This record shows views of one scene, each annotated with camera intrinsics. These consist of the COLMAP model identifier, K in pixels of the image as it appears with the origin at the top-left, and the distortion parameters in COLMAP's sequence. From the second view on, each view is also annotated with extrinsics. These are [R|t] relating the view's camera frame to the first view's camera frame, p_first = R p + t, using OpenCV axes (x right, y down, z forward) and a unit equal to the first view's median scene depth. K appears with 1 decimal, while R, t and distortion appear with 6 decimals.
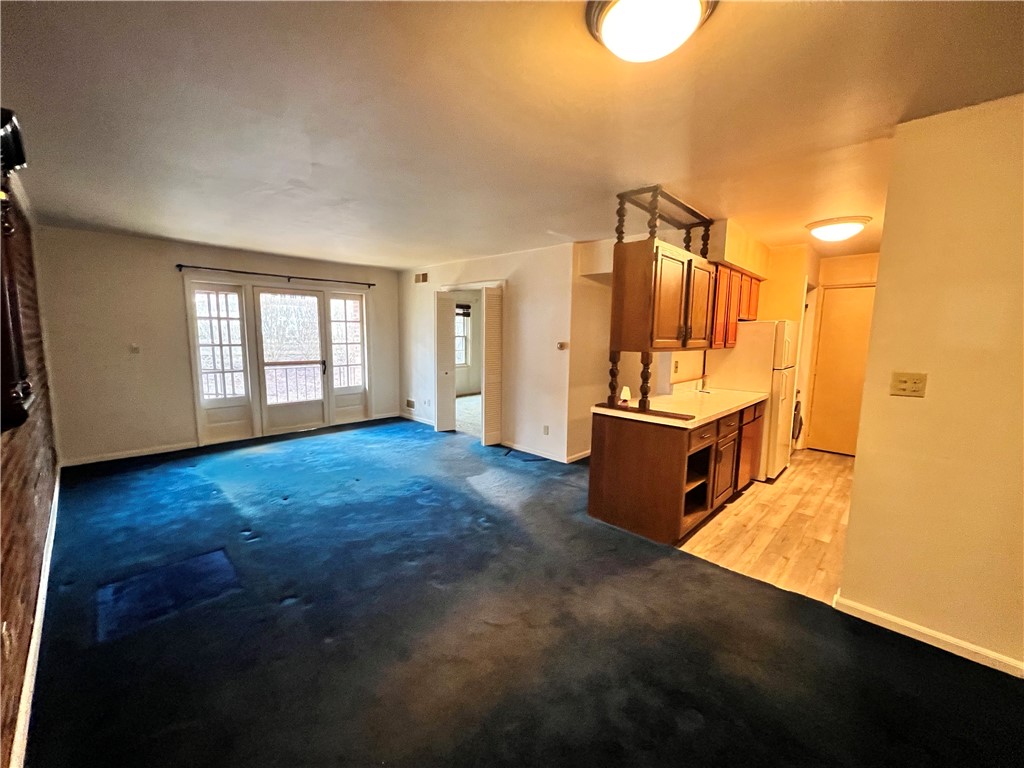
lens RADIAL K [[409.2, 0, 512.0], [0, 409.2, 384.0], [0, 0, 1]] dist [0.001146, 0.000137]
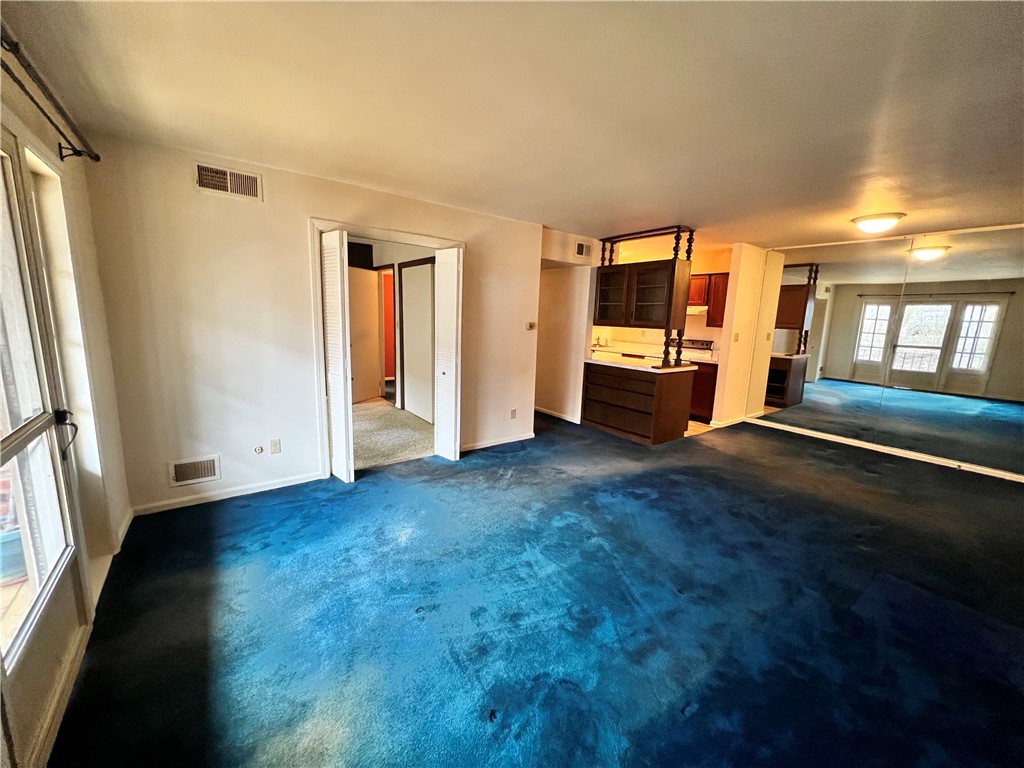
lens RADIAL K [[409.2, 0, 512.0], [0, 409.2, 384.0], [0, 0, 1]] dist [0.001146, 0.000137]
pose [[0.157842, -0.174357, 0.971949, -0.850300], [0.092403, 0.982577, 0.161258, -0.113496], [-0.983132, 0.064358, 0.171203, 0.835008]]
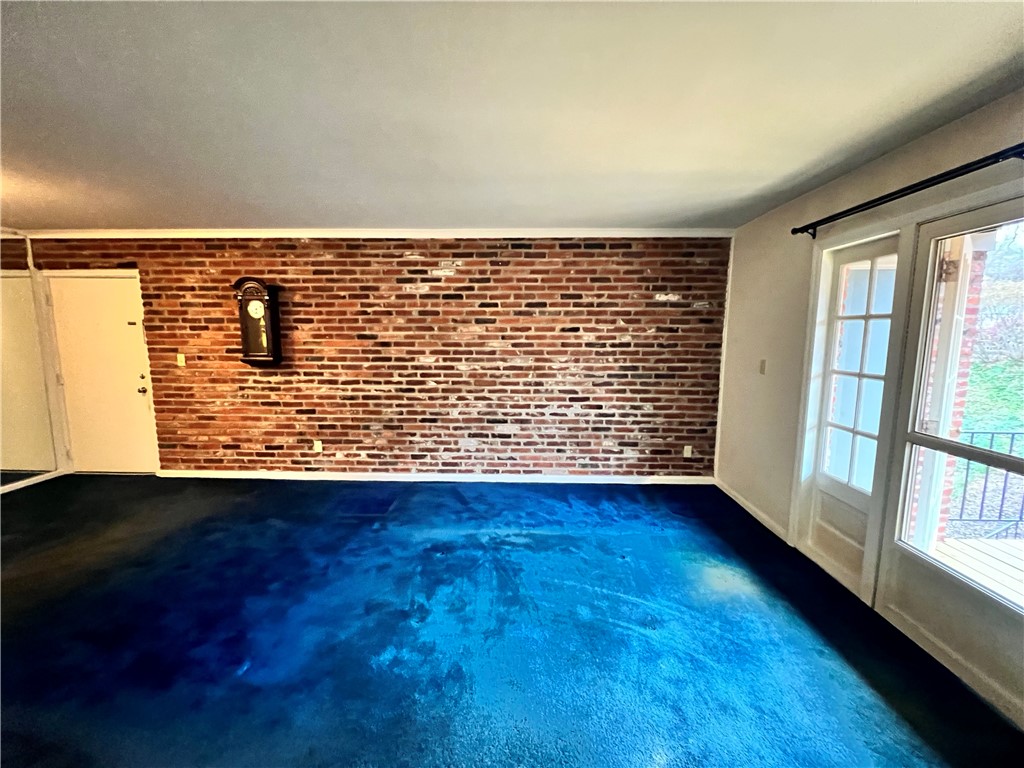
lens RADIAL K [[409.2, 0, 512.0], [0, 409.2, 384.0], [0, 0, 1]] dist [0.001146, 0.000137]
pose [[-0.739219, 0.067010, -0.670123, -0.114698], [-0.095329, 0.974607, 0.202616, -0.153429], [0.666684, 0.213660, -0.714060, 1.168900]]
